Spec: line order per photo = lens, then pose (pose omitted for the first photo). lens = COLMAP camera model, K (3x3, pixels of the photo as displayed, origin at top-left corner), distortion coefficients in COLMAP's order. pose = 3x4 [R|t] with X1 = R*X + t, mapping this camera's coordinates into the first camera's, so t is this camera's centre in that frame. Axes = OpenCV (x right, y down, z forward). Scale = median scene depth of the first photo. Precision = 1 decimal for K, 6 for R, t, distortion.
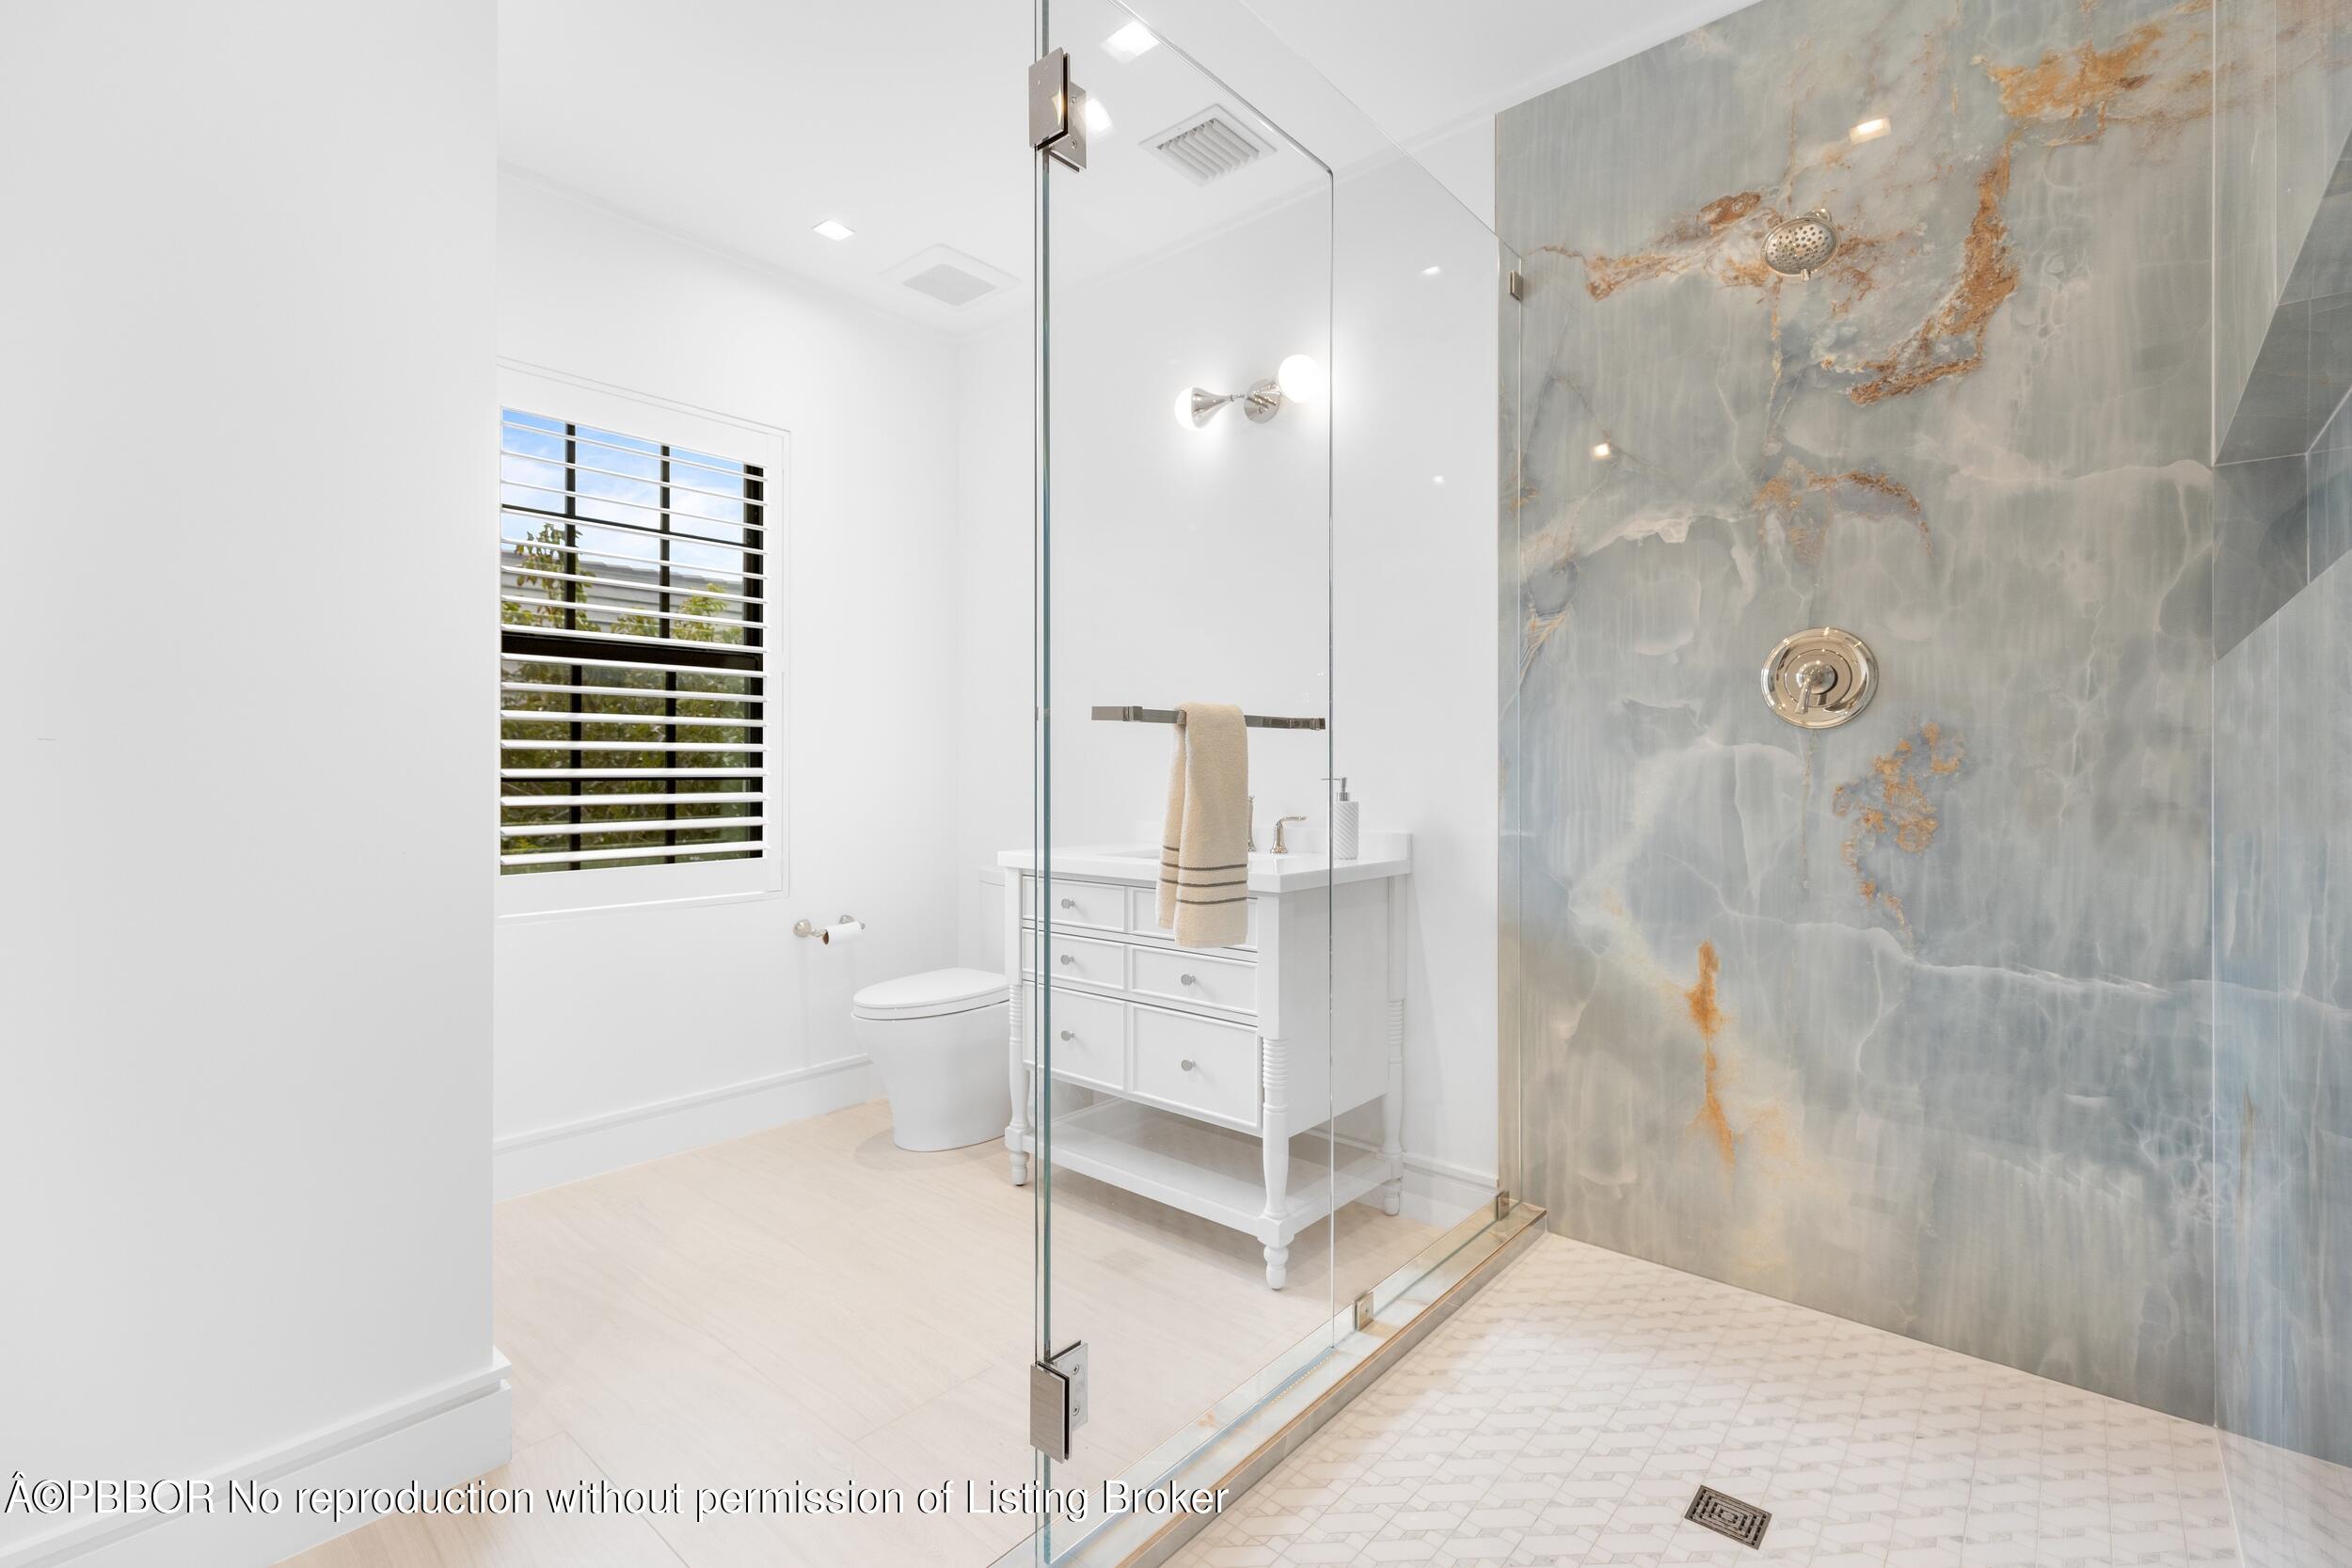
lens RADIAL K [[1066.3, 0, 1174.7], [0, 1066.3, 782.5], [0, 0, 1]] dist [0.010961, -0.001135]
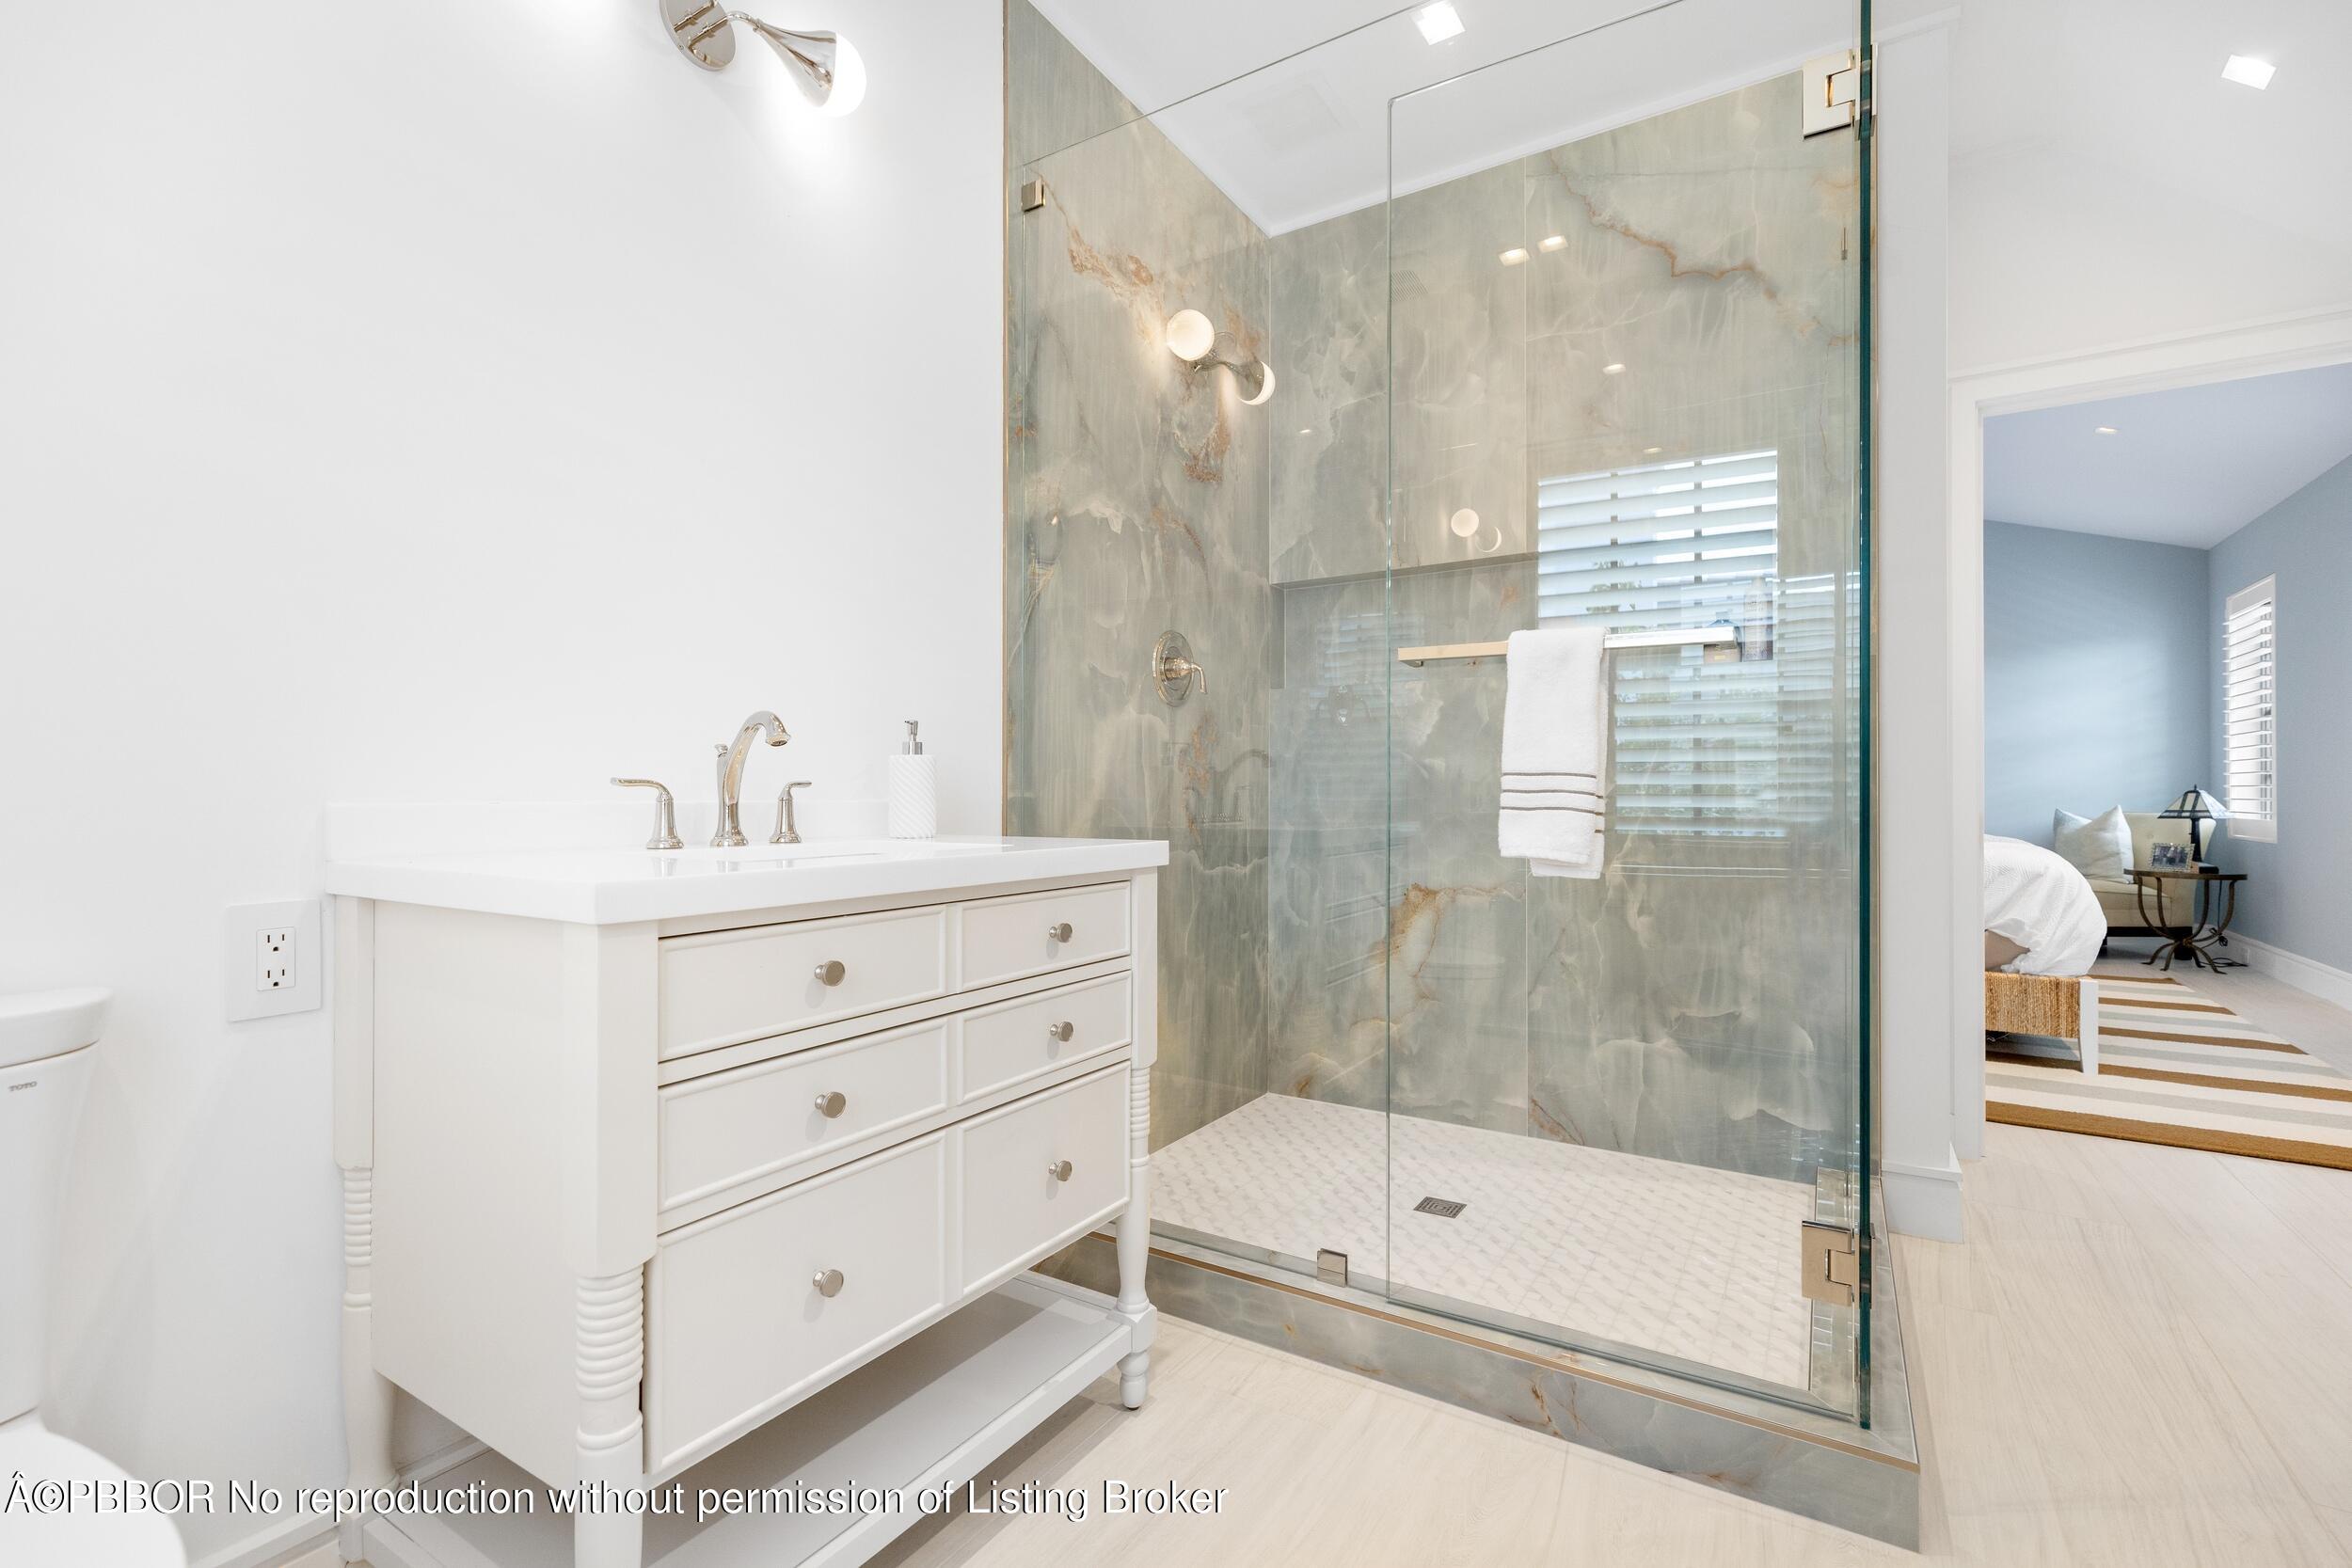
lens RADIAL K [[1066.3, 0, 1174.4], [0, 1066.3, 780.1], [0, 0, 1]] dist [0.010961, -0.001135]
pose [[-0.153331, 0.001299, 0.988174, -0.700452], [-0.002286, 0.999996, -0.001669, 0.043413], [-0.988172, -0.002515, -0.153328, 1.177356]]
